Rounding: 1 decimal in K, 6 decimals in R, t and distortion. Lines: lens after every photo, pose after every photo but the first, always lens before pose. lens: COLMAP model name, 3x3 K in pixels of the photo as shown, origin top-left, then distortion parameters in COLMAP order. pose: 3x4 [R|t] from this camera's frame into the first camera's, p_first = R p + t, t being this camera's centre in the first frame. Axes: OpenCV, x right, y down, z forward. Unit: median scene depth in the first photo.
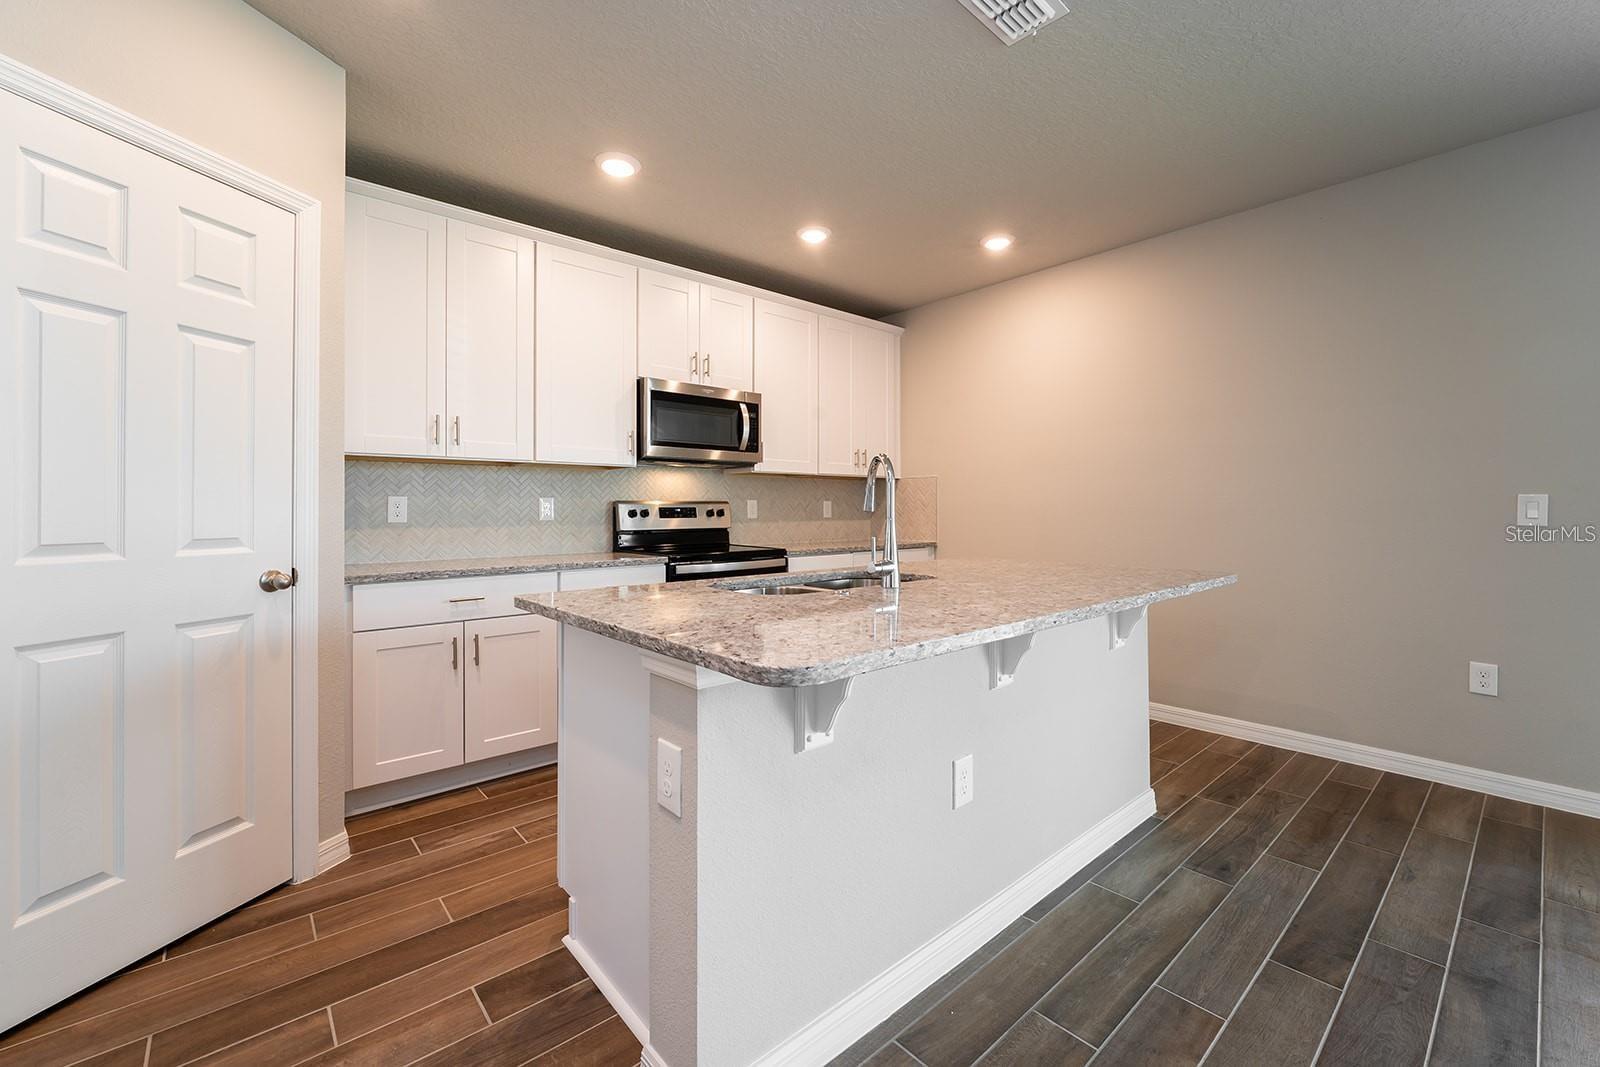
lens RADIAL K [[645.0, 0, 797.7], [0, 645.0, 519.5], [0, 0, 1]] dist [0.002977, 0.000182]
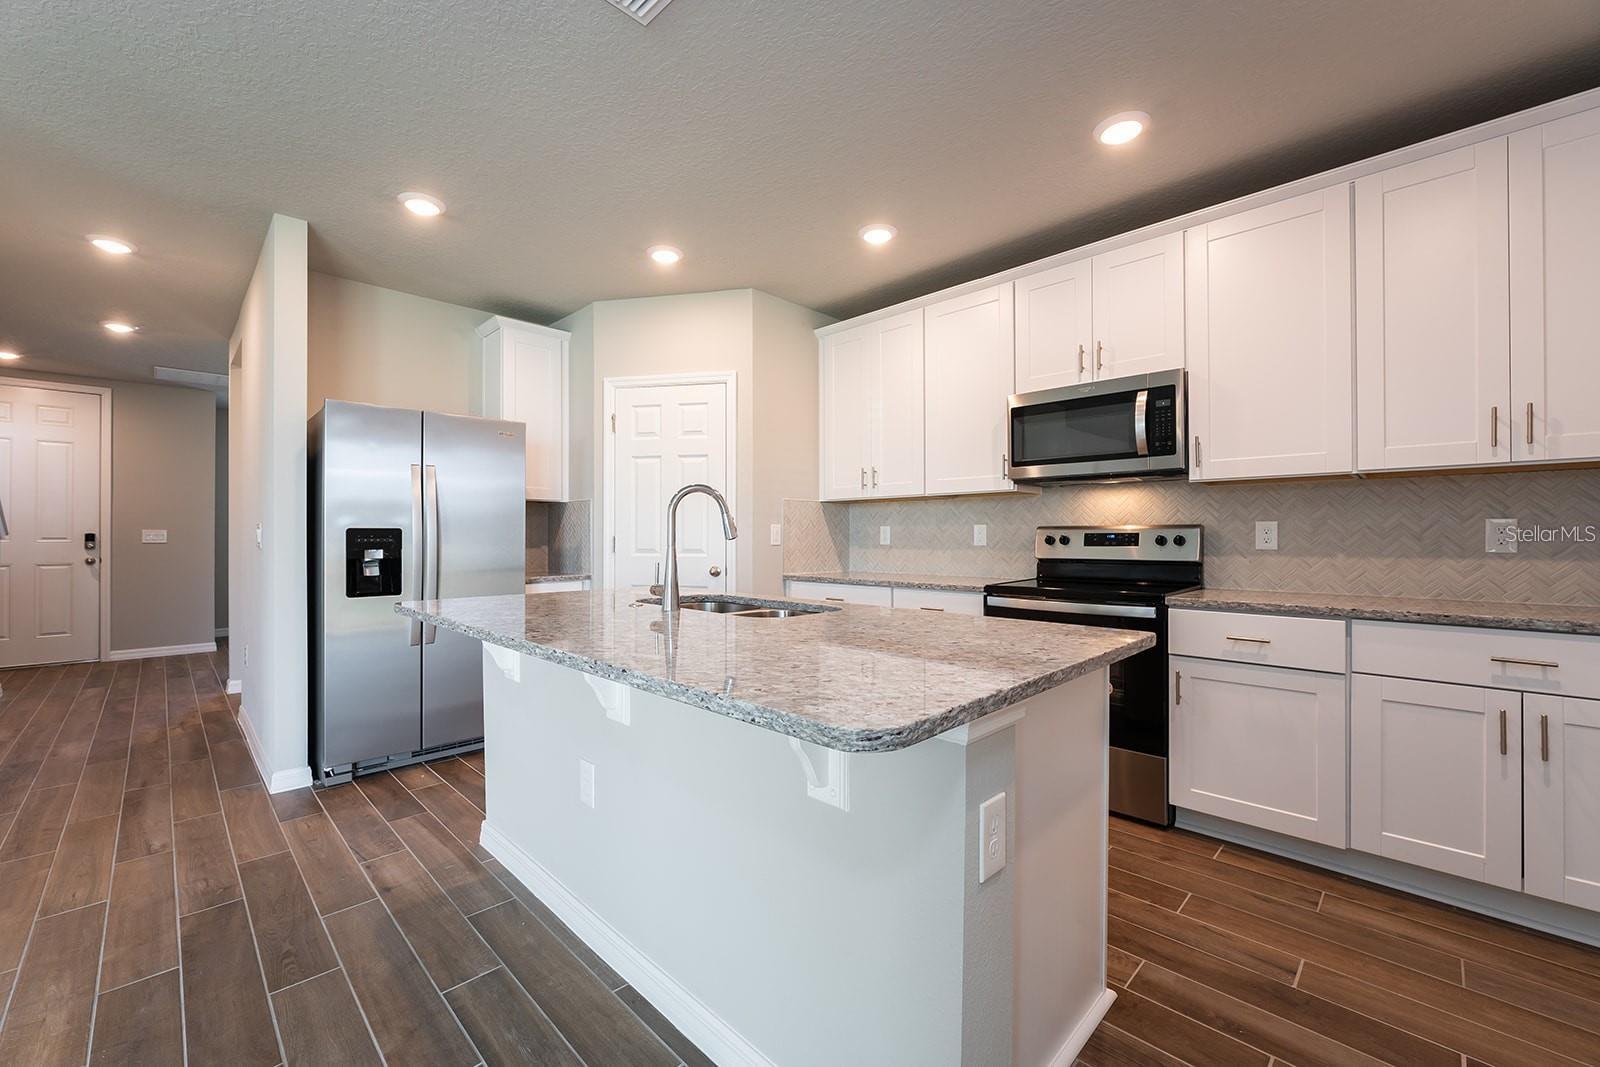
lens RADIAL K [[645.0, 0, 793.4], [0, 645.0, 533.1], [0, 0, 1]] dist [0.002977, 0.000182]
pose [[0.073666, -0.005093, -0.997270, 0.618930], [-0.017383, 0.999828, -0.006390, -0.007118], [0.997131, 0.017806, 0.073565, 0.563579]]
